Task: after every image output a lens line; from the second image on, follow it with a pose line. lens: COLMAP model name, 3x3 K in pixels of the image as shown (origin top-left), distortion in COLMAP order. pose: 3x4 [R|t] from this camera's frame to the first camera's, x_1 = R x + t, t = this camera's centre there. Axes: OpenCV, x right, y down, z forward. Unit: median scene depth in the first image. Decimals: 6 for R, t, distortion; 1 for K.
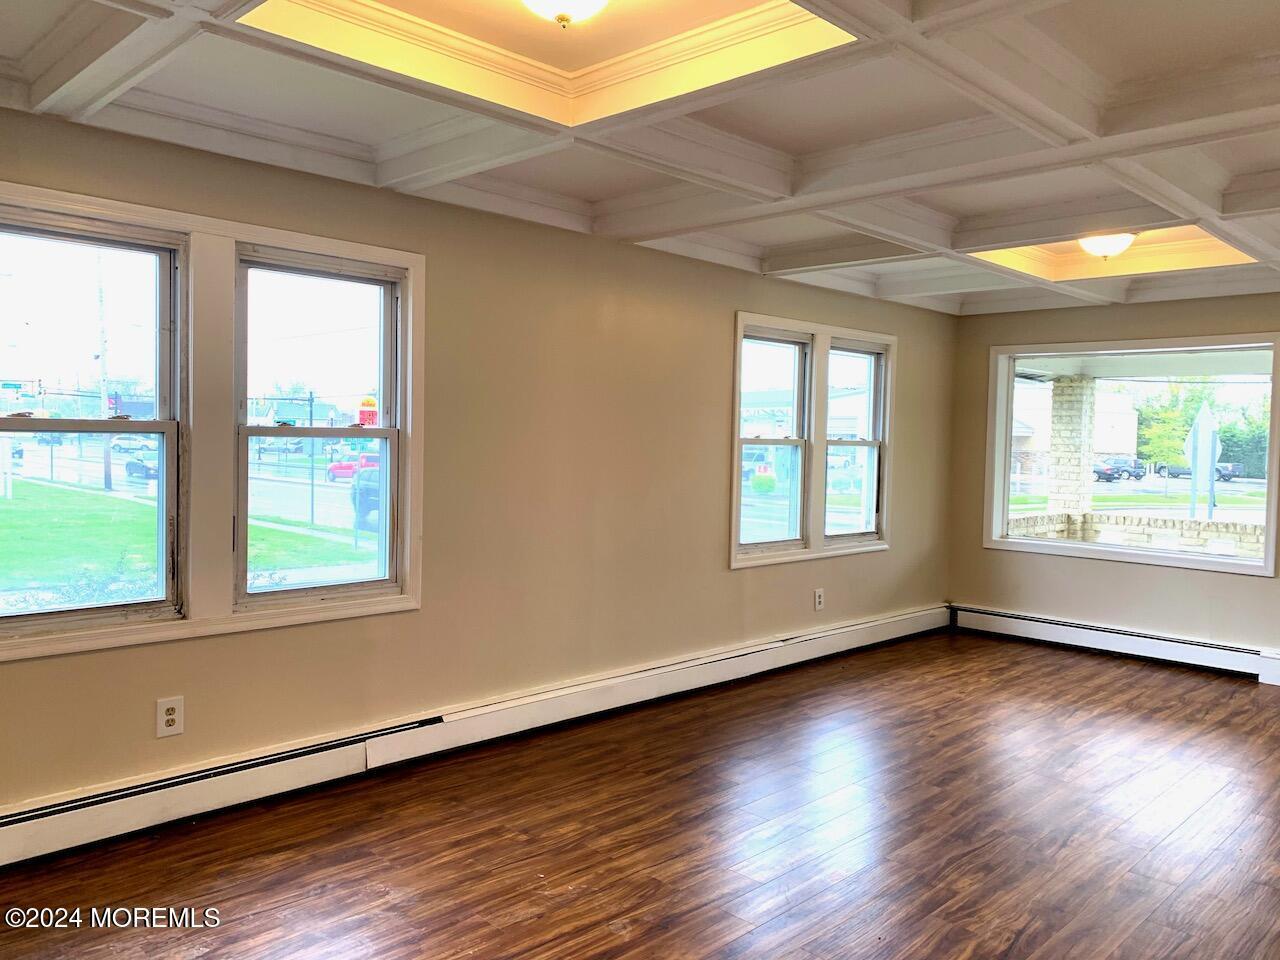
lens RADIAL K [[993.6, 0, 624.9], [0, 993.6, 476.6], [0, 0, 1]] dist [0.023749, -0.006359]
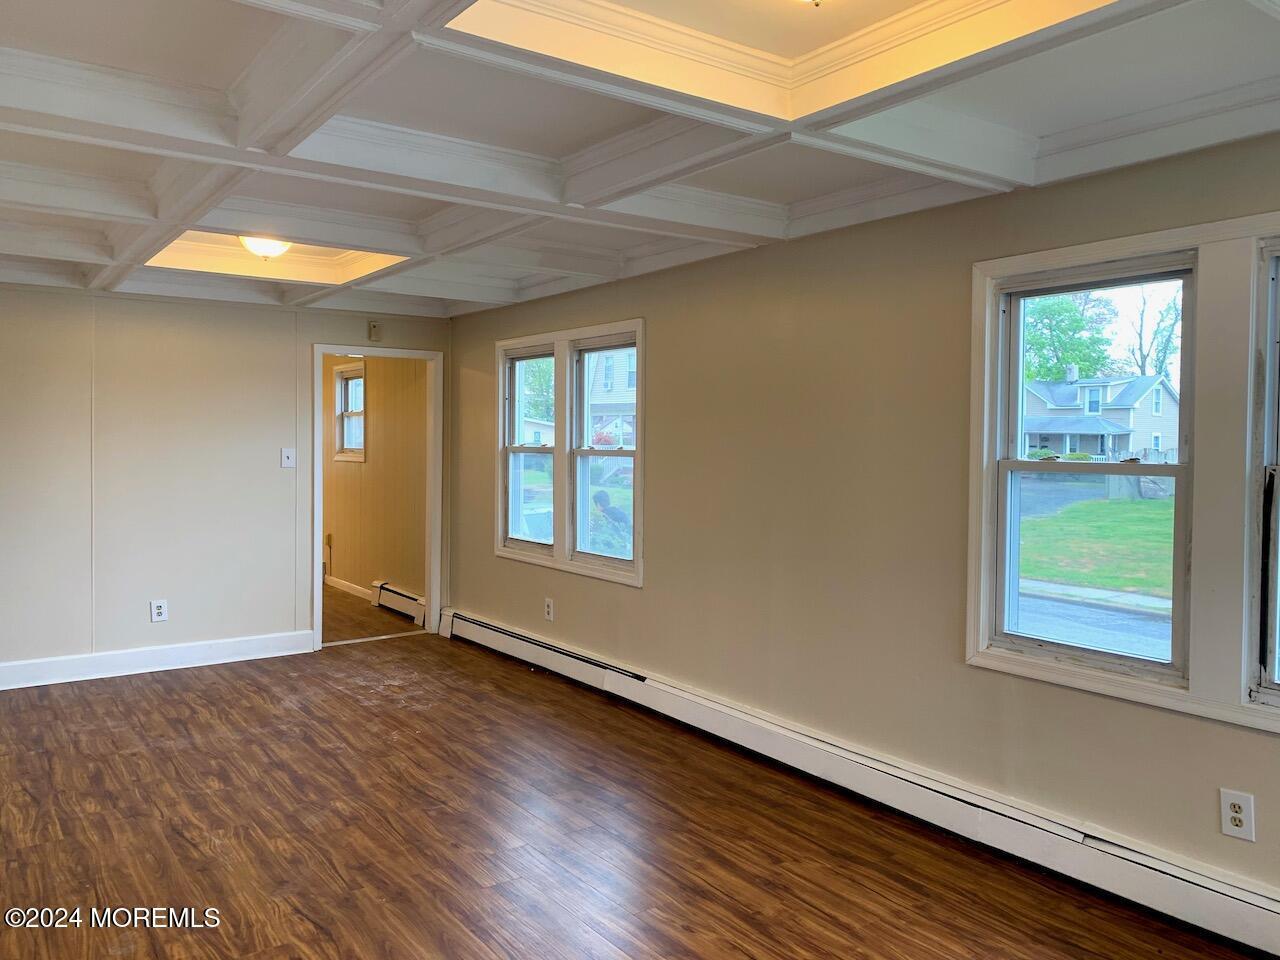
lens RADIAL K [[973.0, 0, 625.6], [0, 973.0, 471.3], [0, 0, 1]] dist [0.004675, -0.005071]
pose [[-0.160807, 0.015971, -0.986857, 1.133103], [-0.058549, 0.997954, 0.025691, -0.053479], [0.985248, 0.061910, -0.159543, 1.282581]]
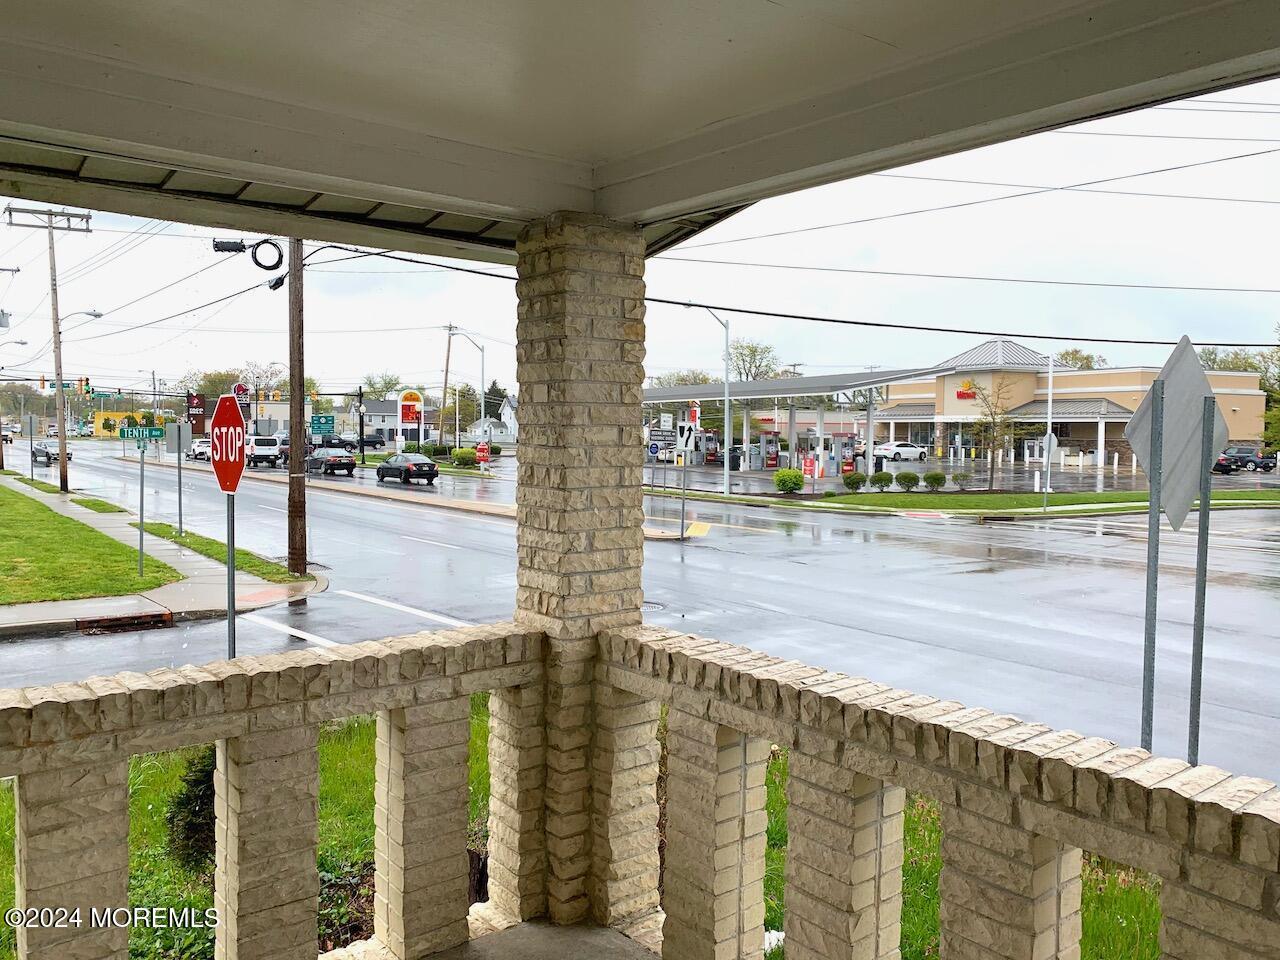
lens RADIAL K [[973.0, 0, 625.6], [0, 973.0, 471.3], [0, 0, 1]] dist [0.004675, -0.005071]
pose [[0.993918, -0.004183, -0.110046, 0.101403], [0.004393, 0.999989, 0.001661, -0.003432], [0.110038, -0.002134, 0.993925, 0.136327]]
